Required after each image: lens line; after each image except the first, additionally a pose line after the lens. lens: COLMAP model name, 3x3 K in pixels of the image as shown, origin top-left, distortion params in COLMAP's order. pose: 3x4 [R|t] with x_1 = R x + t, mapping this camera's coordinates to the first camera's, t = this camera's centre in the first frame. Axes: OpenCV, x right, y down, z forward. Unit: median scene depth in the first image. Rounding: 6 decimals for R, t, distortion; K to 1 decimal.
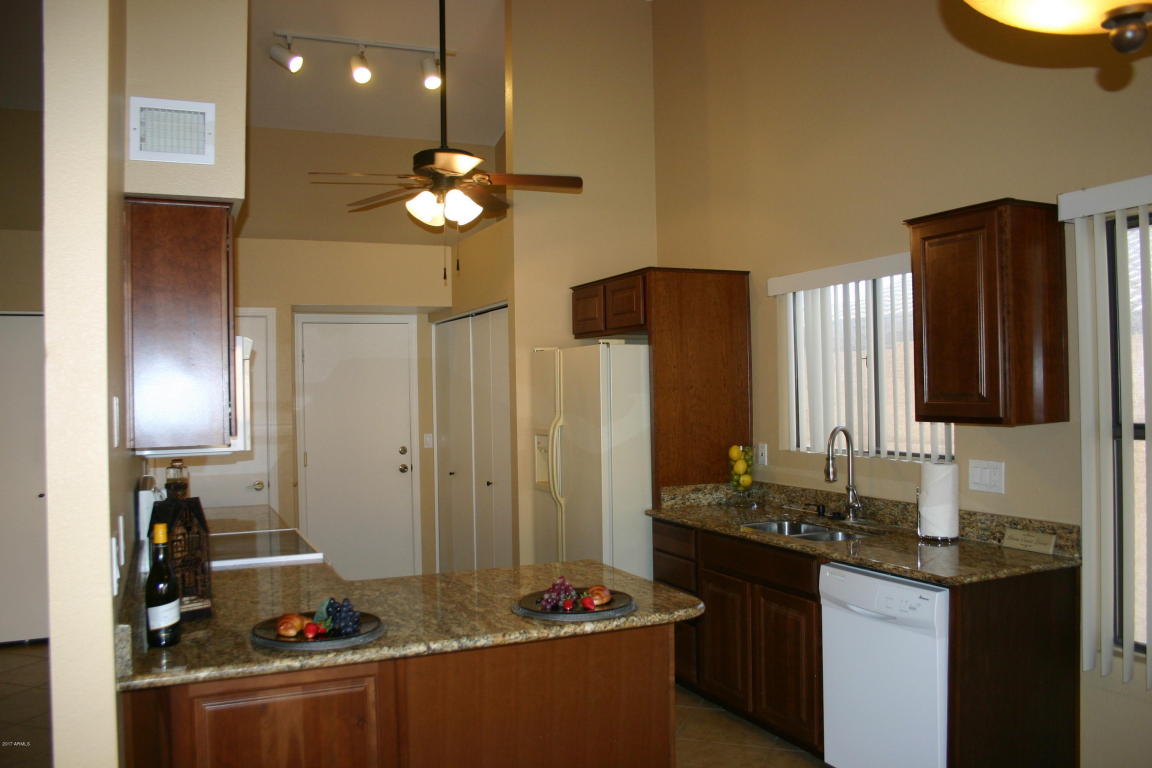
lens RADIAL K [[949.2, 0, 581.1], [0, 949.2, 382.3], [0, 0, 1]] dist [-0.149357, 0.127581]
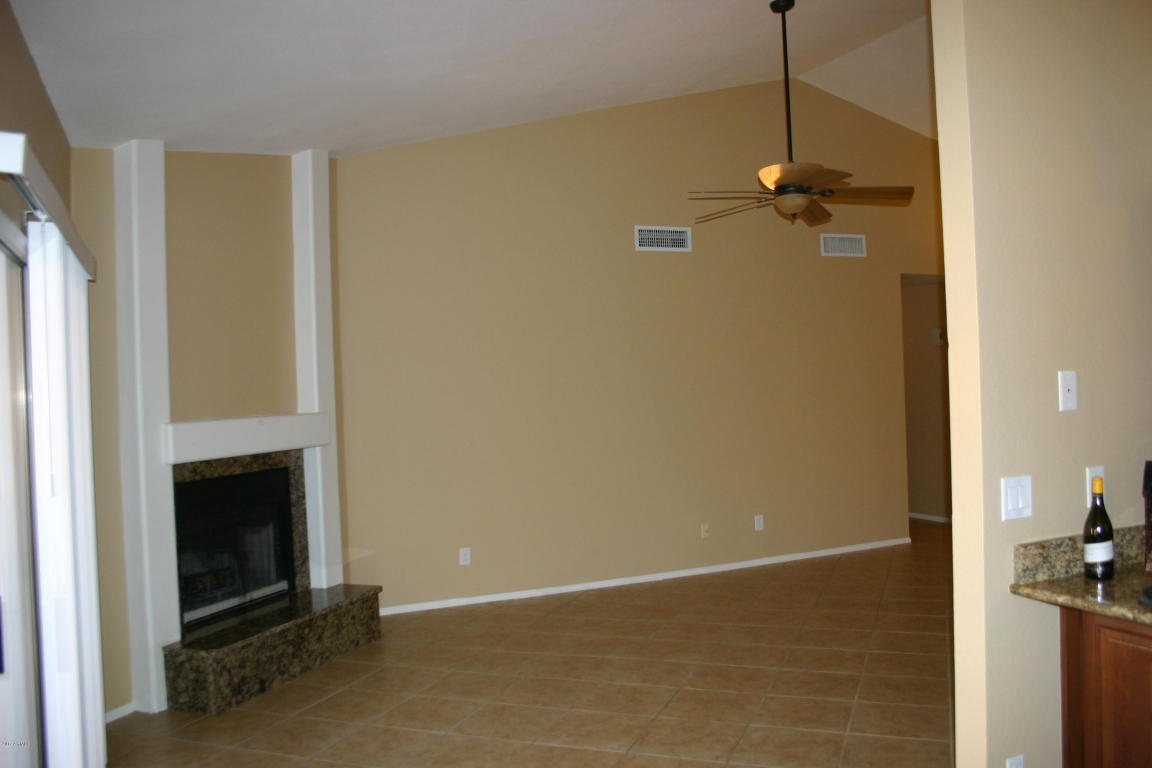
lens RADIAL K [[949.2, 0, 581.1], [0, 949.2, 382.3], [0, 0, 1]] dist [-0.149357, 0.127581]
pose [[0.000471, 0.020218, -0.999795, 0.475753], [0.038157, 0.999067, 0.020221, -0.012299], [0.999272, -0.038159, -0.000301, 0.219755]]
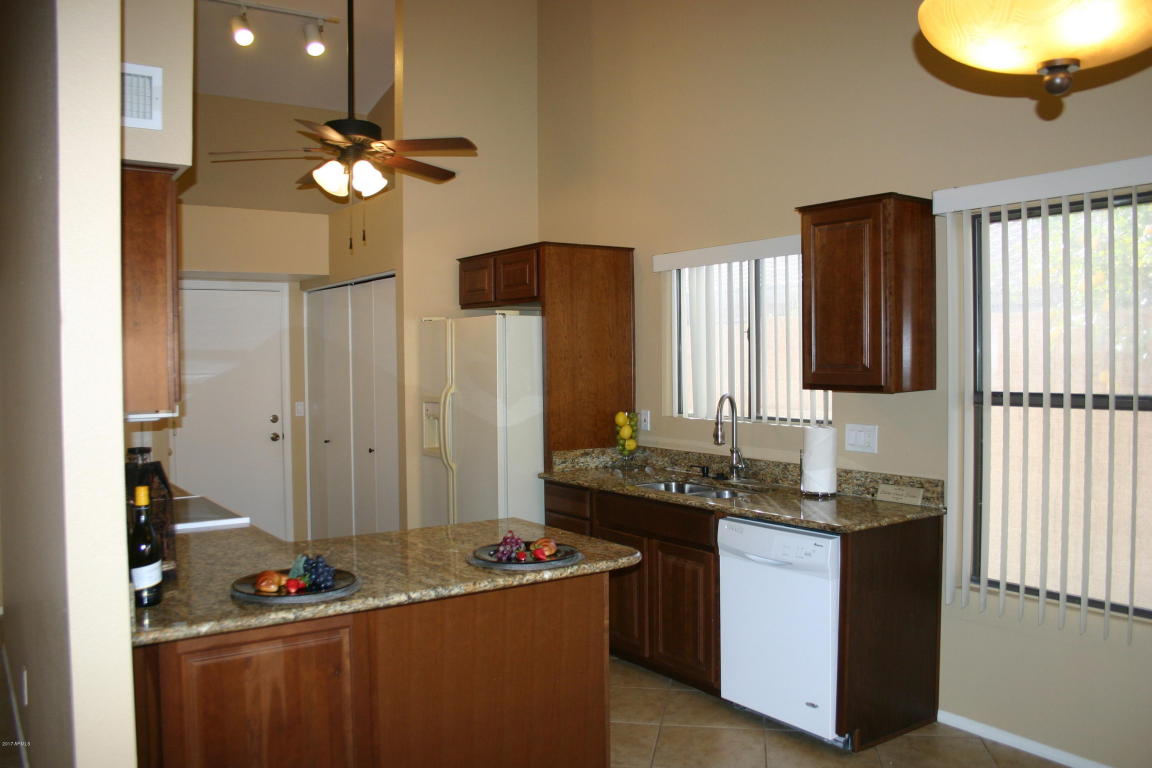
lens RADIAL K [[949.2, 0, 581.1], [0, 949.2, 382.3], [0, 0, 1]] dist [-0.149357, 0.127581]
pose [[0.982682, 0.003432, 0.185269, -0.110534], [-0.009151, 0.999507, 0.030025, 0.002480], [-0.185075, -0.031200, 0.982229, -0.054821]]
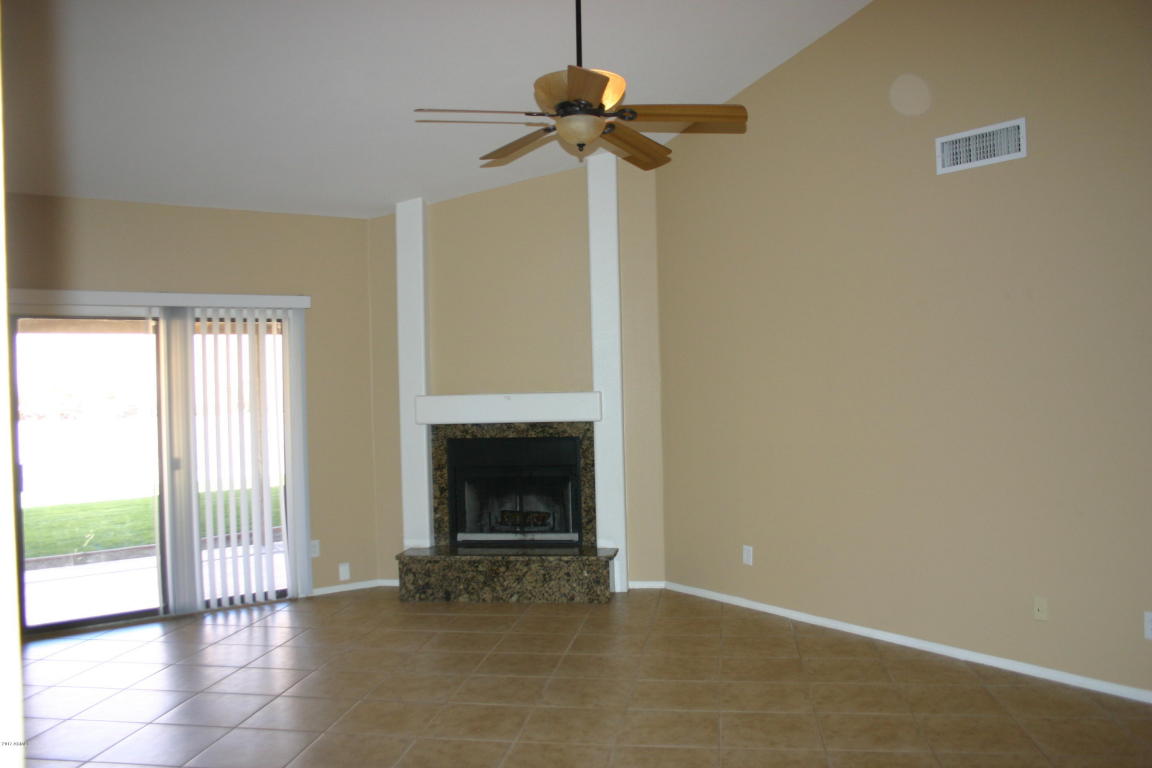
lens RADIAL K [[949.2, 0, 581.1], [0, 949.2, 382.3], [0, 0, 1]] dist [-0.149357, 0.127581]
pose [[-0.977036, 0.046677, -0.207898, -0.791263], [0.045863, 0.998910, 0.008738, 0.022041], [0.208079, -0.000998, -0.978112, 1.619734]]
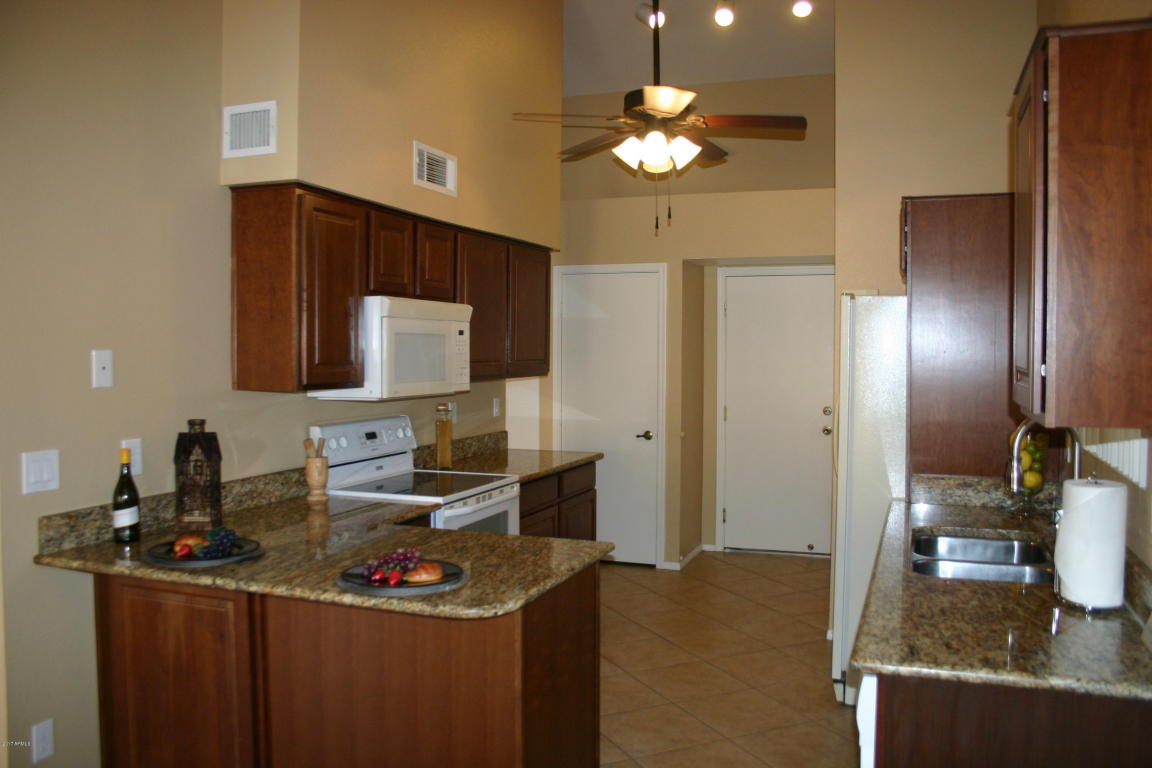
lens RADIAL K [[949.2, 0, 581.1], [0, 949.2, 382.3], [0, 0, 1]] dist [-0.149357, 0.127581]
pose [[0.711744, 0.045229, -0.700982, 0.590481], [-0.008748, 0.998418, 0.055538, -0.011082], [0.702385, -0.033397, 0.711013, 0.349048]]
